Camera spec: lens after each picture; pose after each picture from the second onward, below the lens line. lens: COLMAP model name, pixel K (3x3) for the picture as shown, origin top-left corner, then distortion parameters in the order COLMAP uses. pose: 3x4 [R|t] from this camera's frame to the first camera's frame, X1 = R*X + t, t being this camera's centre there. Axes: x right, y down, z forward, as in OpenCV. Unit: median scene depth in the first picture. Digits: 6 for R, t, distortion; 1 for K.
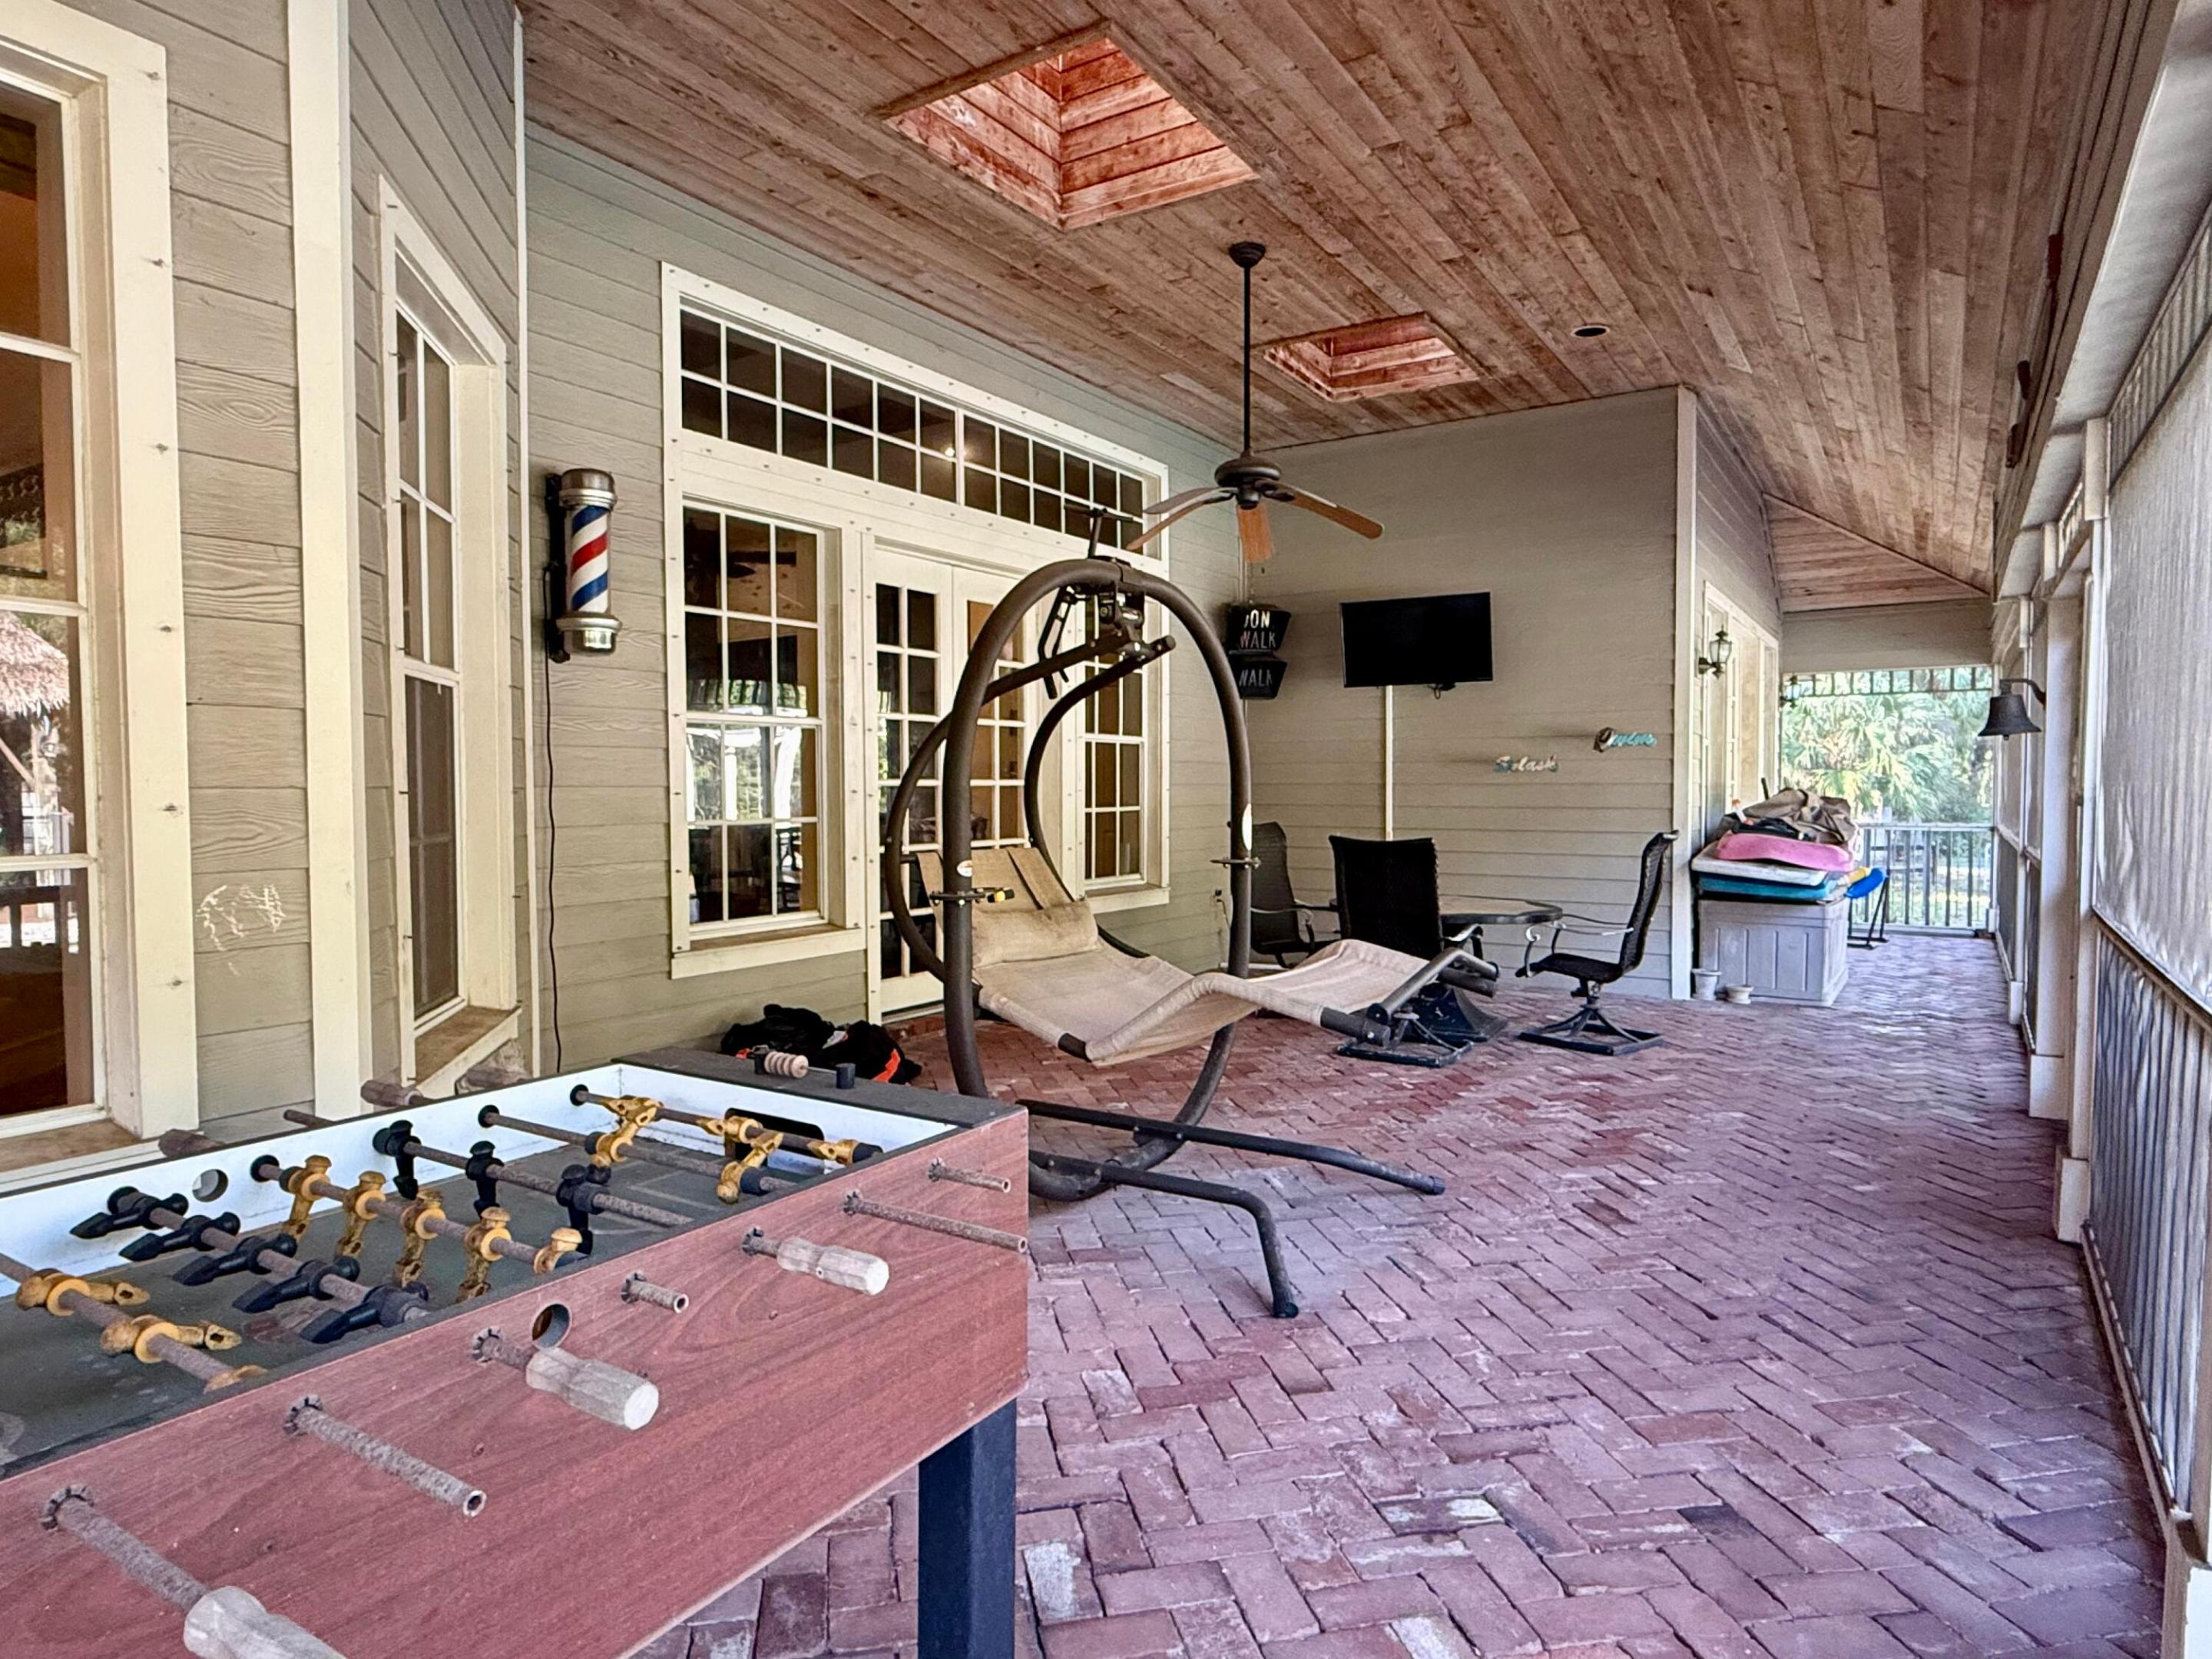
lens RADIAL K [[1296.9, 0, 1113.9], [0, 1296.9, 835.7], [0, 0, 1]] dist [-0.001200, -0.002727]
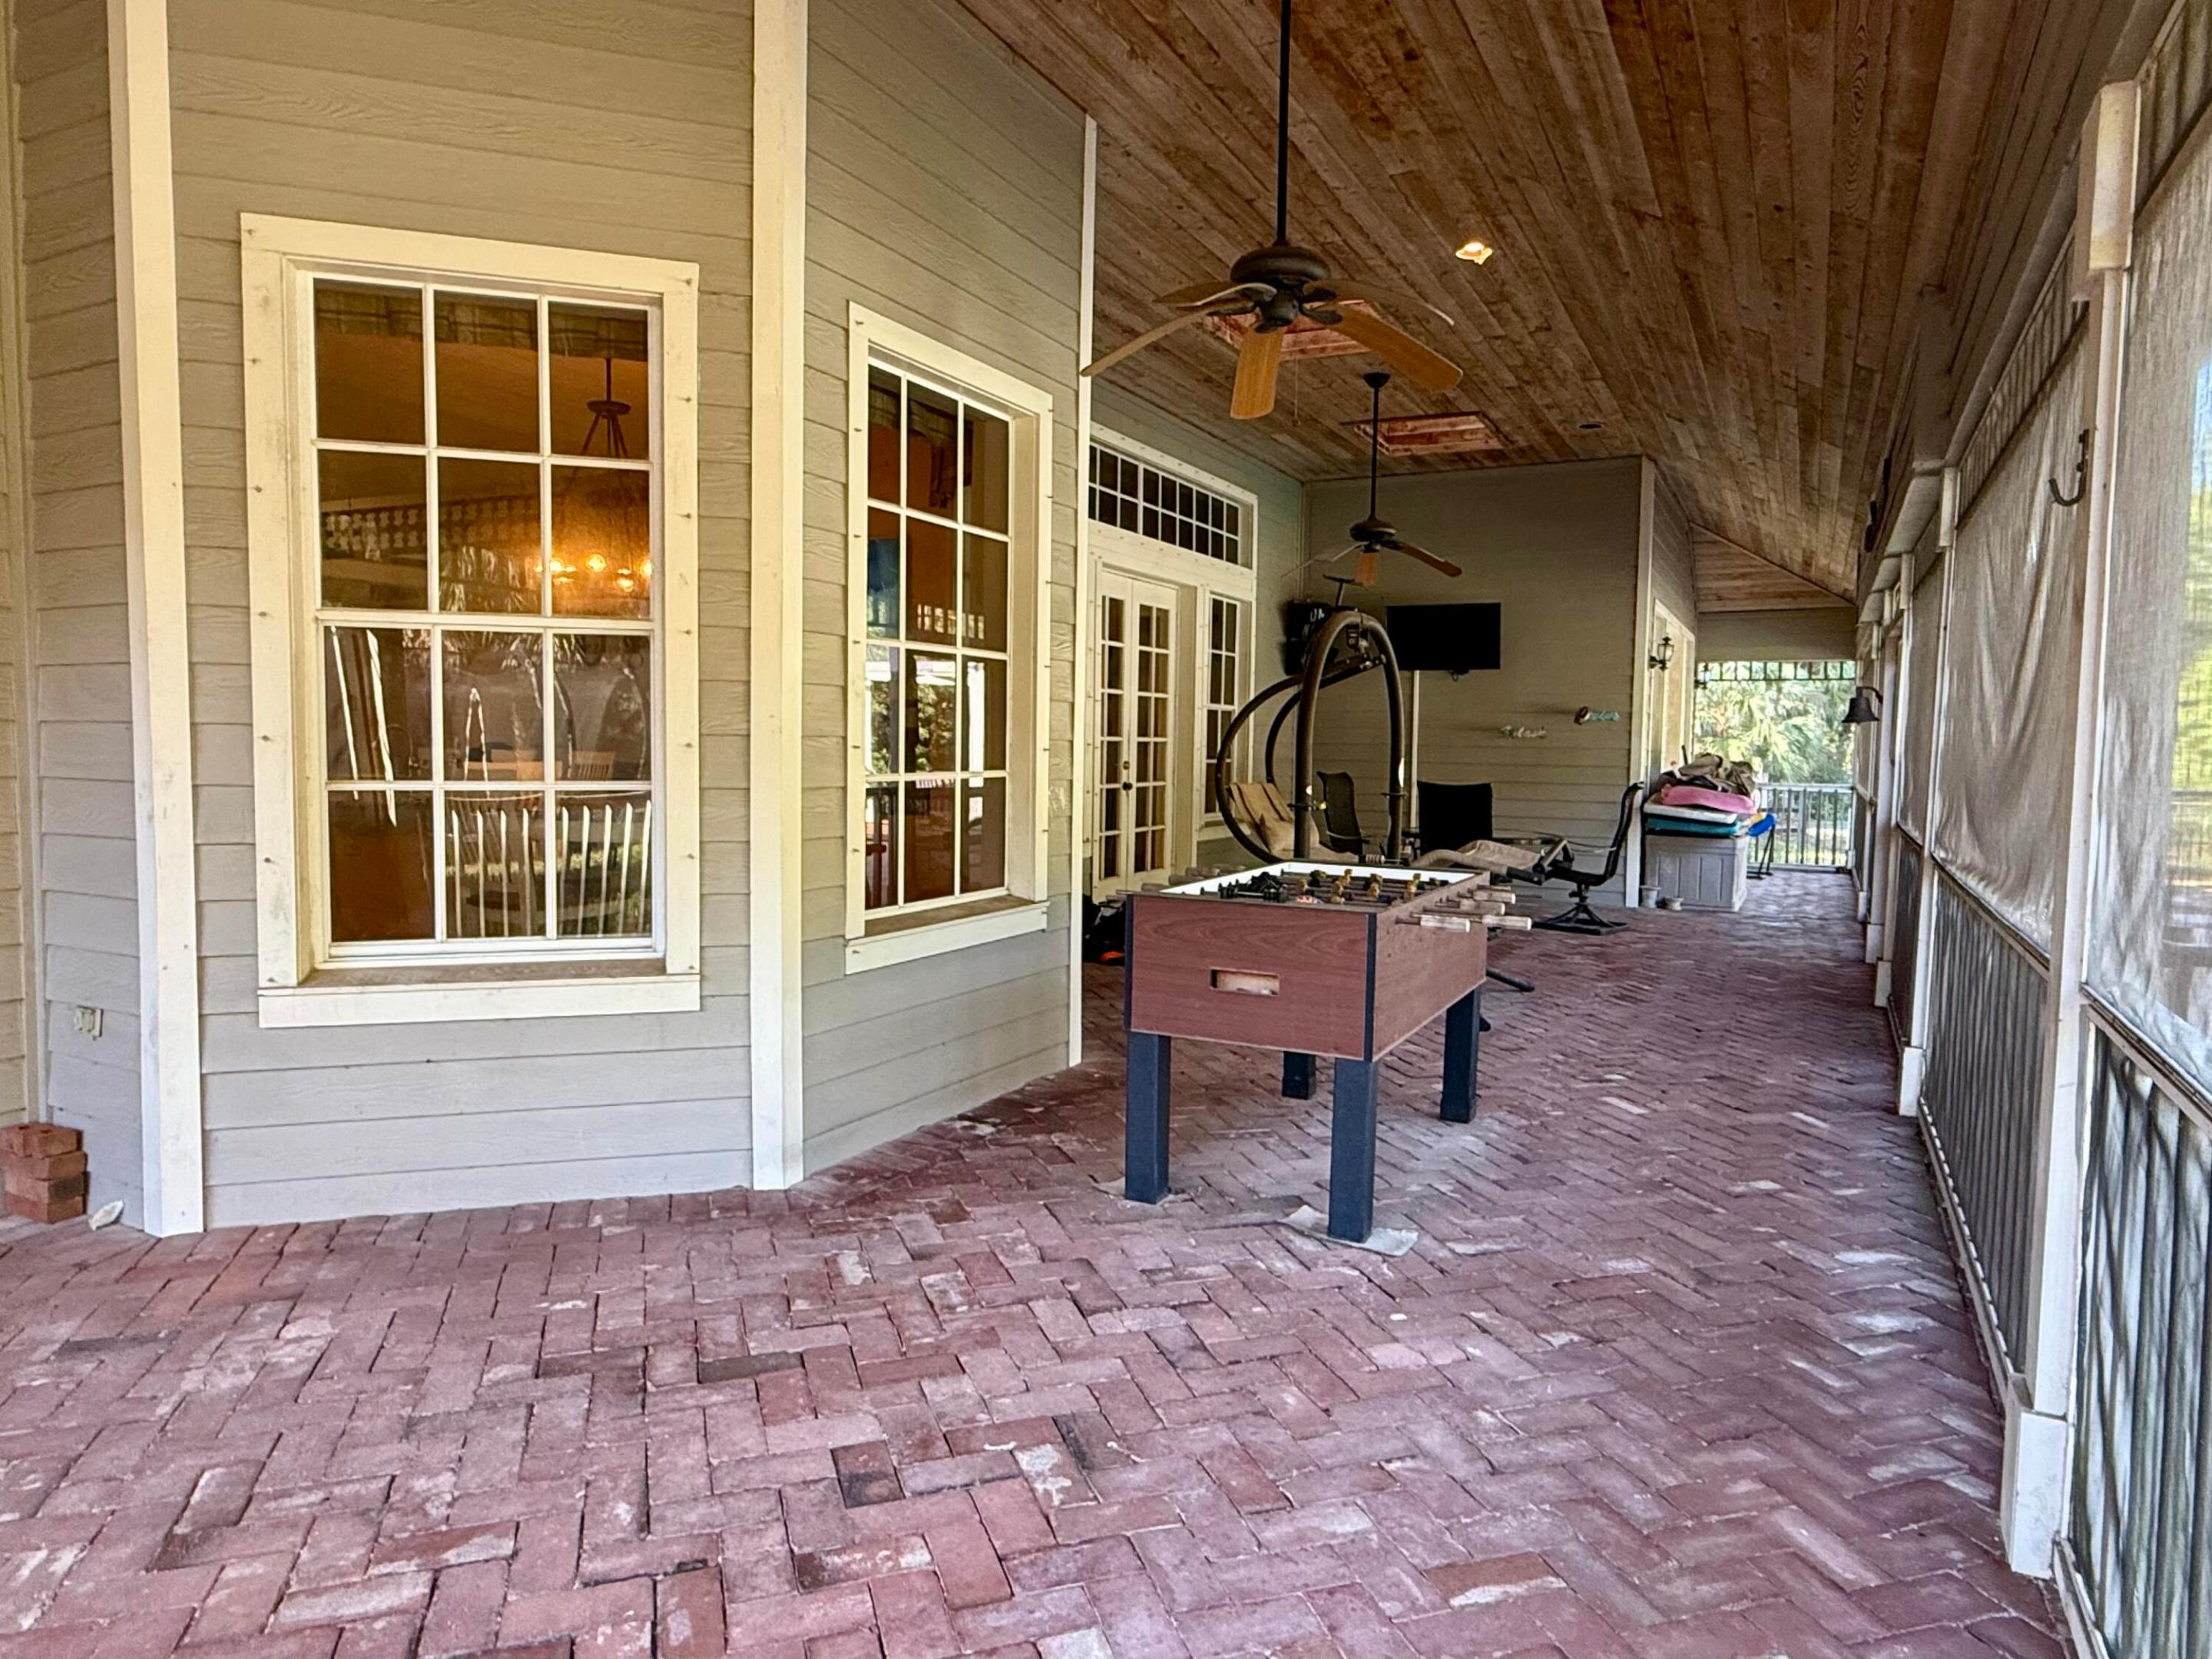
lens RADIAL K [[1296.9, 0, 1151.5], [0, 1296.9, 828.3], [0, 0, 1]] dist [-0.001200, -0.002727]
pose [[0.995102, 0.010903, 0.098249, -0.201968], [-0.013684, 0.999523, 0.027681, 0.012211], [-0.097901, -0.028889, 0.994777, -0.307244]]
